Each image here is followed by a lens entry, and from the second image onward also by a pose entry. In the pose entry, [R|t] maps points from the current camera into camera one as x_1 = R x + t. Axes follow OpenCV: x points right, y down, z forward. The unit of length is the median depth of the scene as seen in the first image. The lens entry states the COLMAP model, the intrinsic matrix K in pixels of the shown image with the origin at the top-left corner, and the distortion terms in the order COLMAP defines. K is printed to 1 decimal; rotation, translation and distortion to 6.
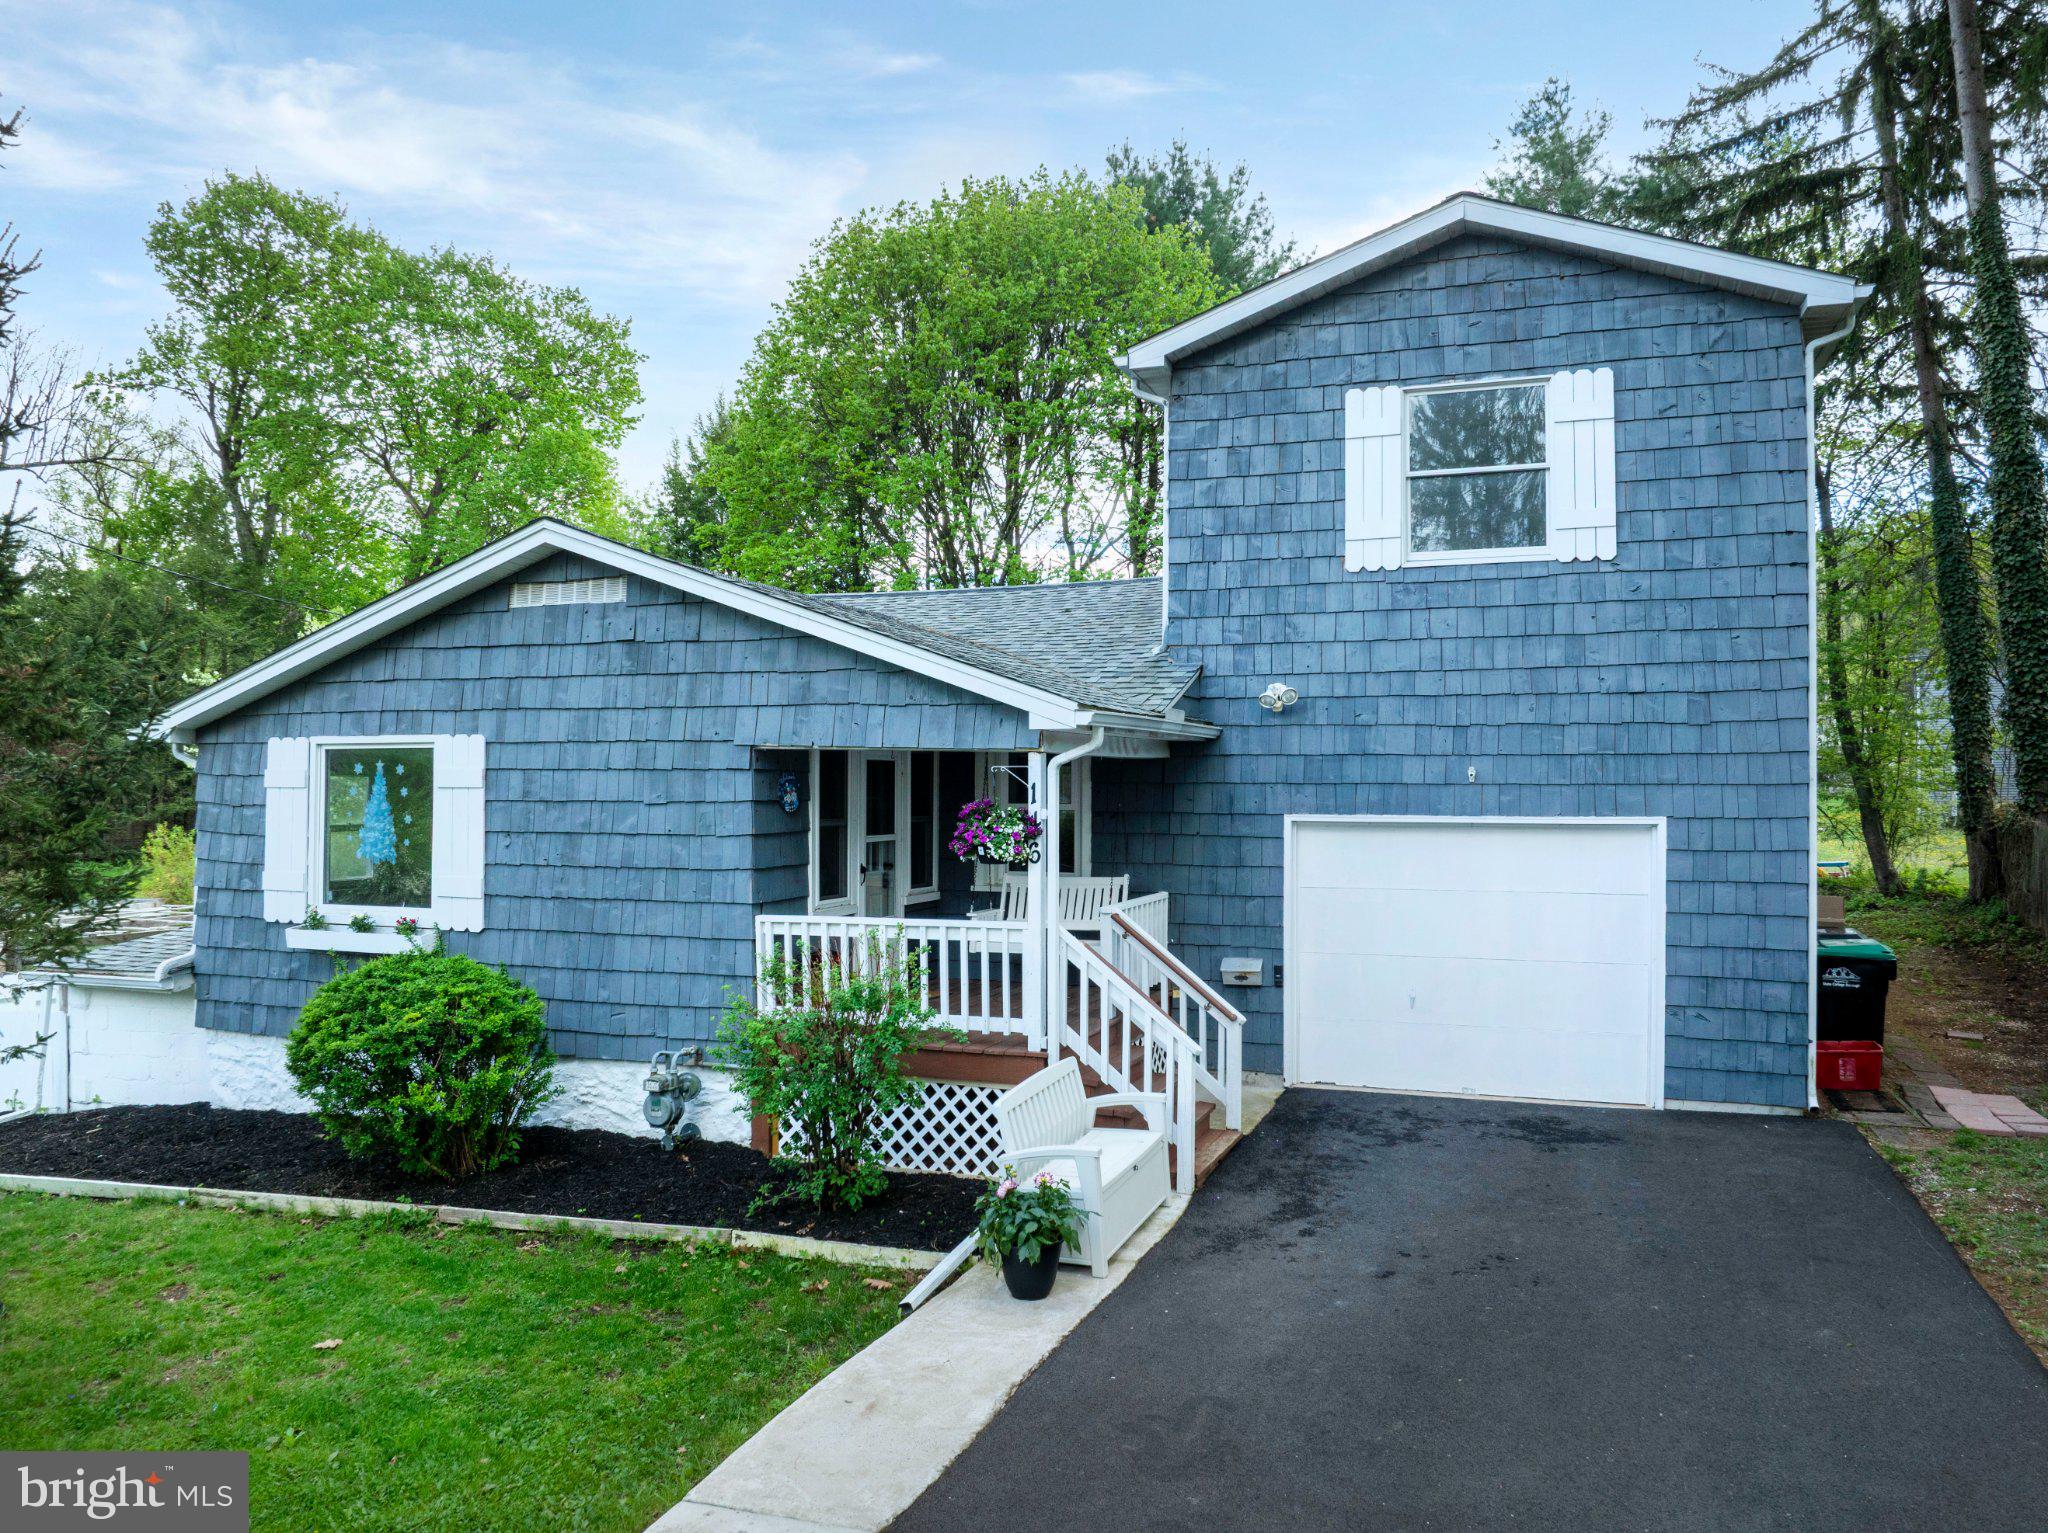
lens RADIAL K [[1444.6, 0, 1032.6], [0, 1444.6, 767.5], [0, 0, 1]] dist [-0.040859, 0.007036]
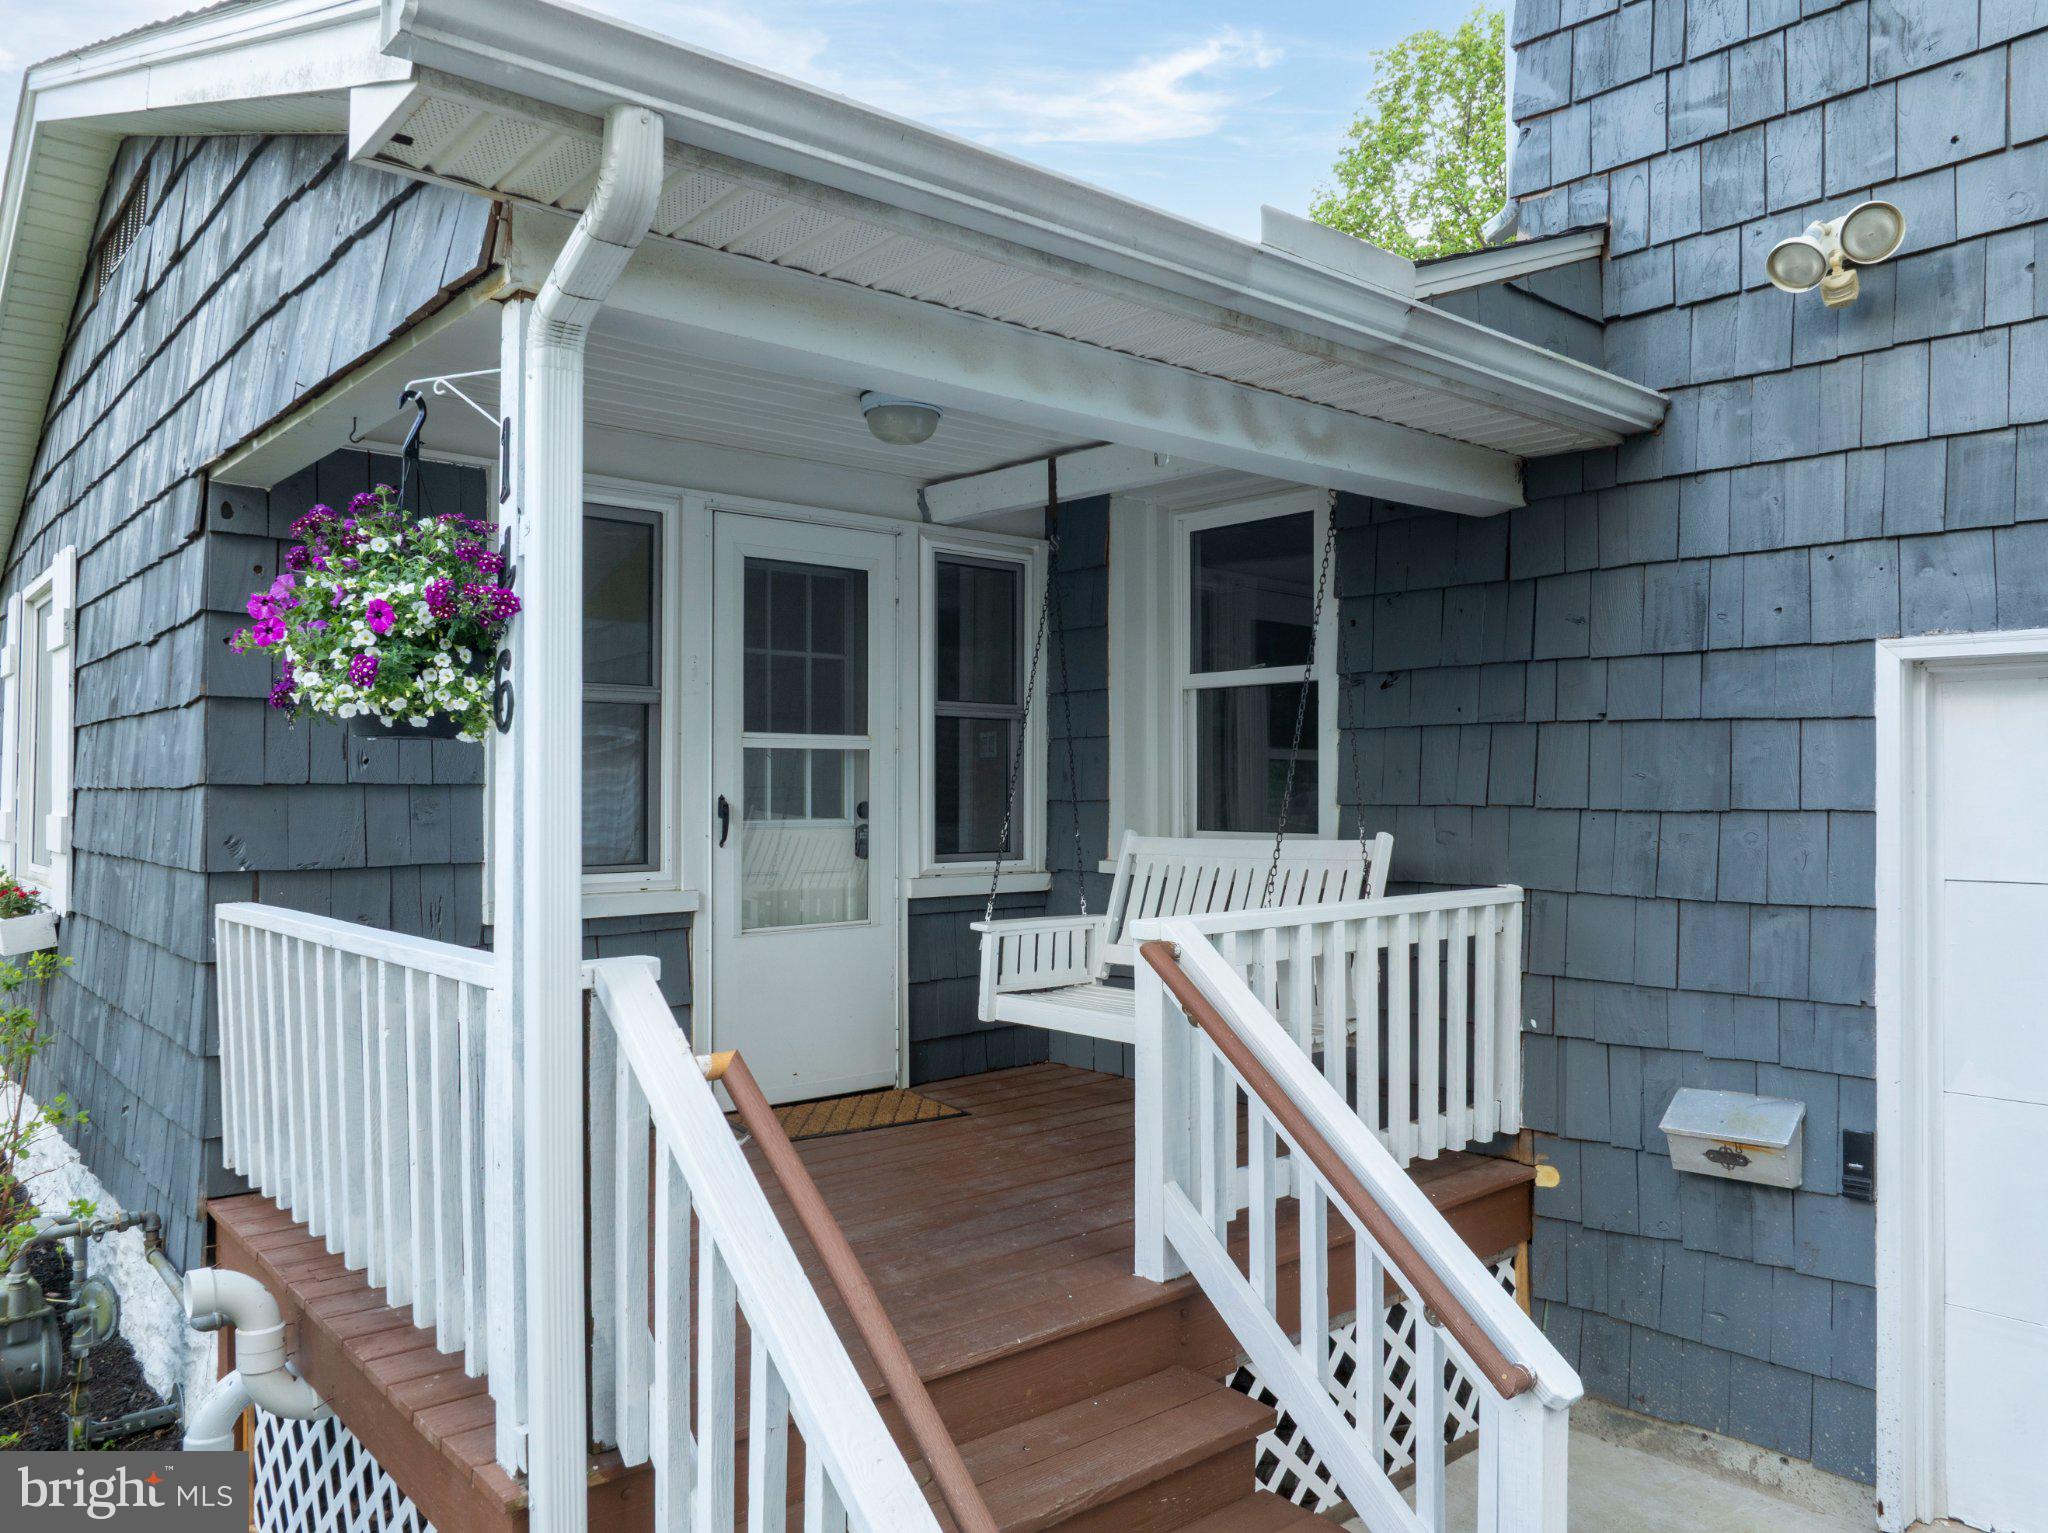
lens RADIAL K [[1440.4, 0, 1024.0], [0, 1440.4, 766.5], [0, 0, 1]] dist [-0.035270, 0.000465]
pose [[0.885348, -0.008546, -0.464850, 0.153004], [0.008807, 0.999960, -0.001609, 0.057753], [0.464845, -0.002669, 0.885388, 0.643474]]
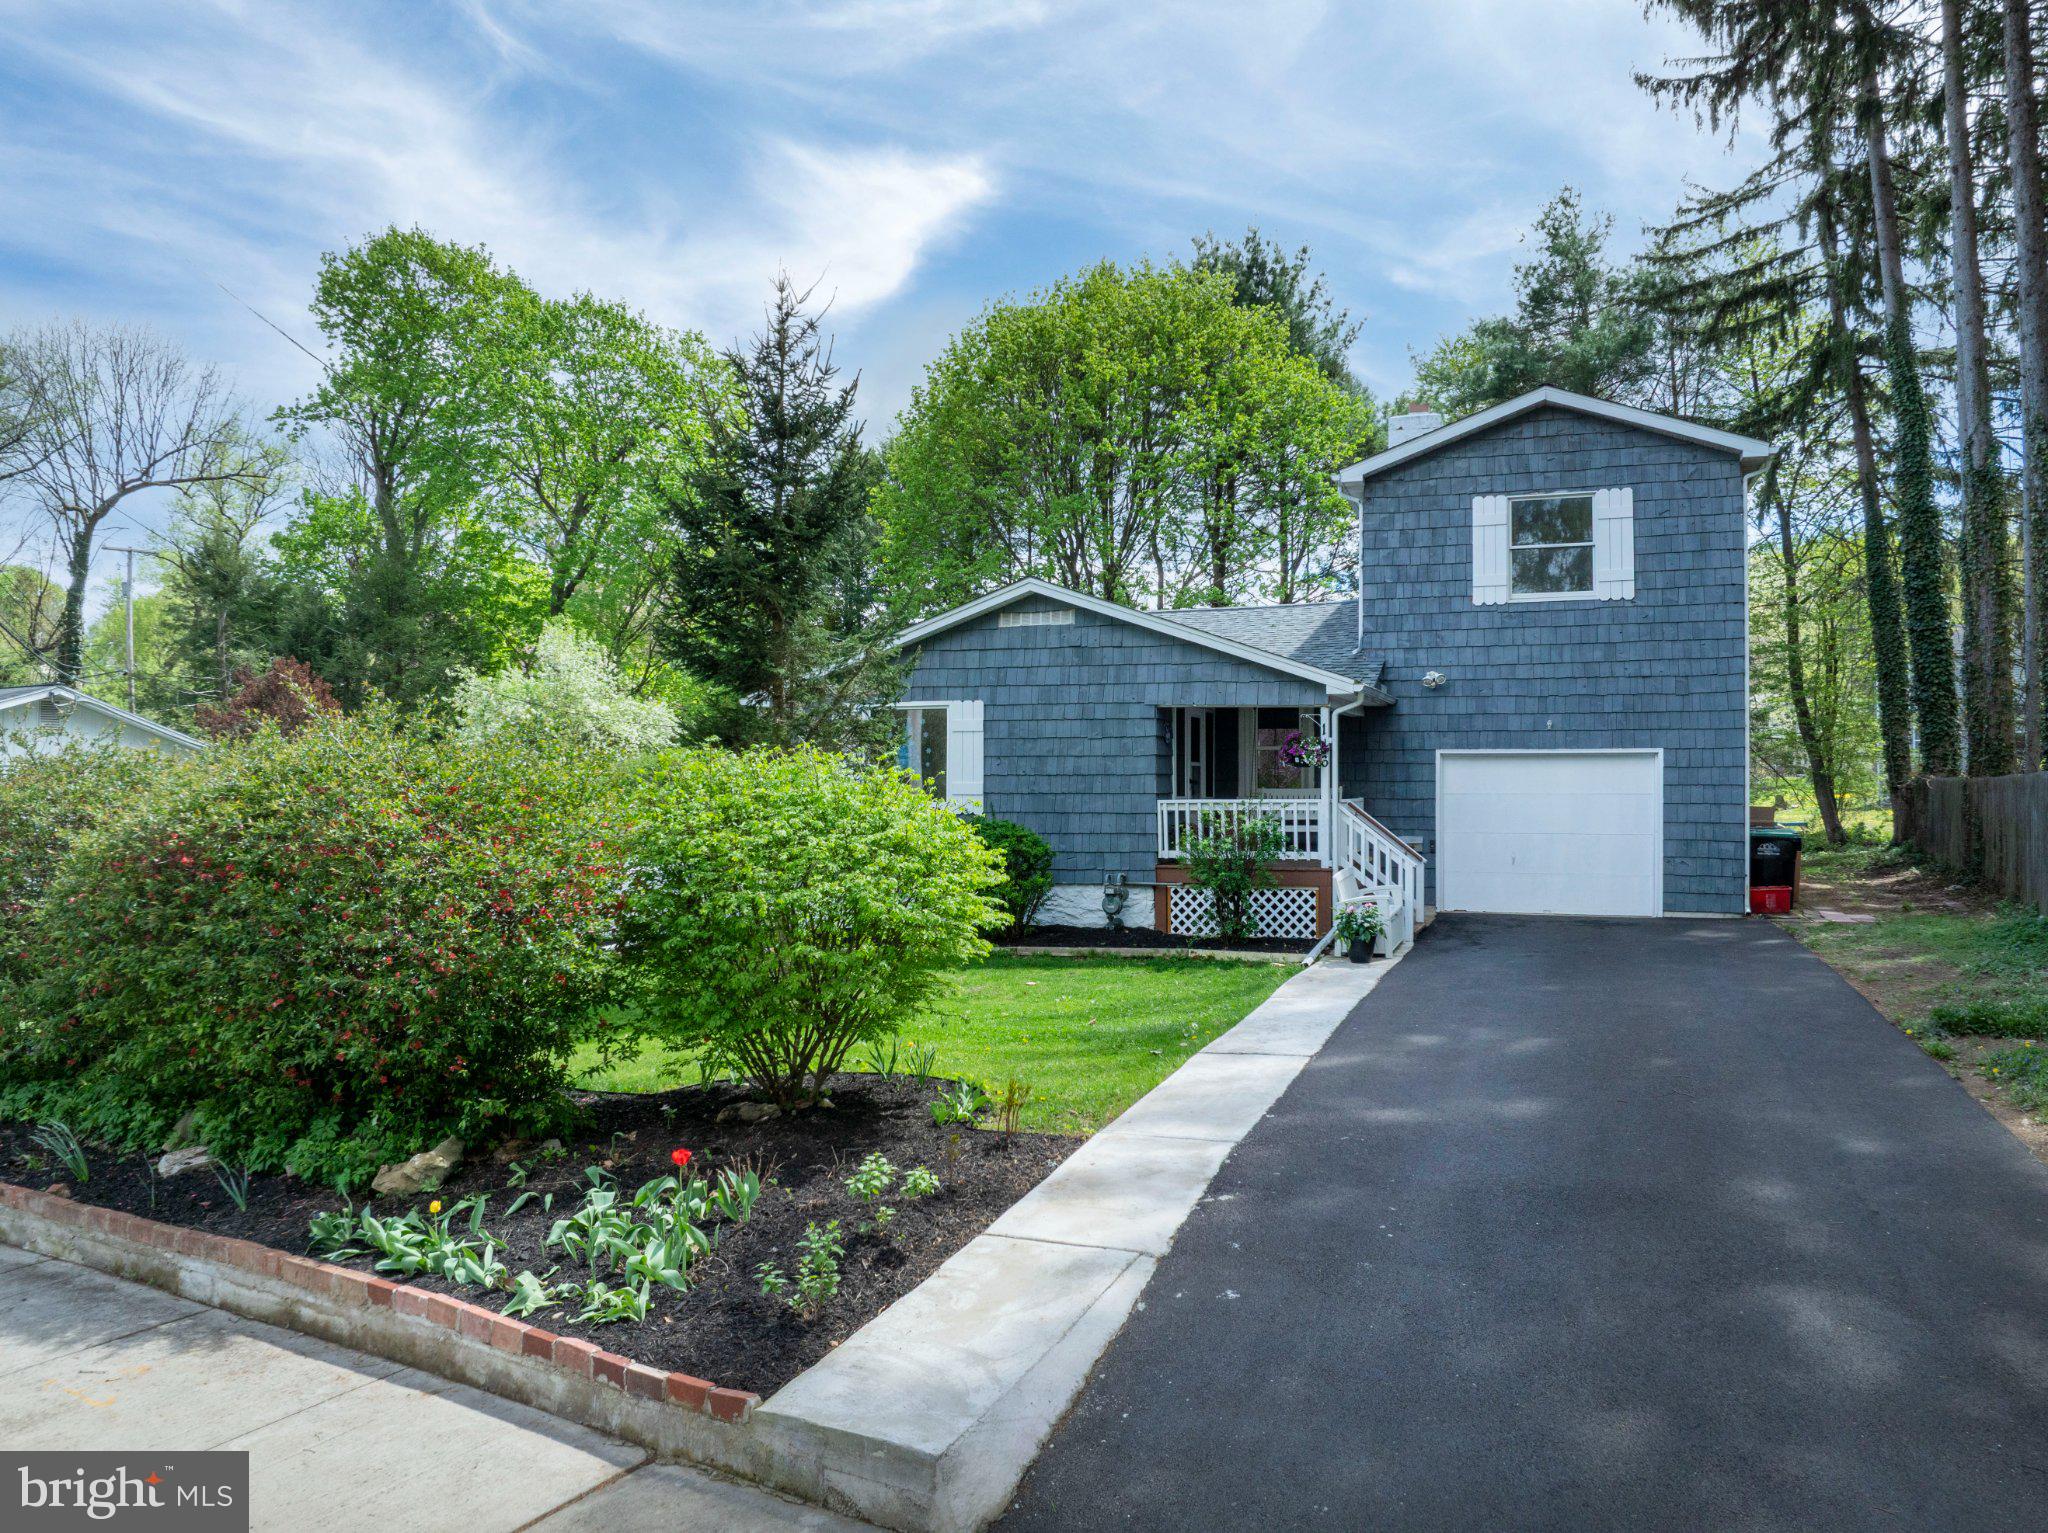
lens RADIAL K [[1441.4, 0, 1024.0], [0, 1441.4, 766.5], [0, 0, 1]] dist [-0.039228, -0.004633]
pose [[1.000000, -0.000350, -0.000540, -0.301197], [0.000350, 1.000000, 0.000116, 0.051323], [0.000540, -0.000116, 1.000000, -0.665637]]
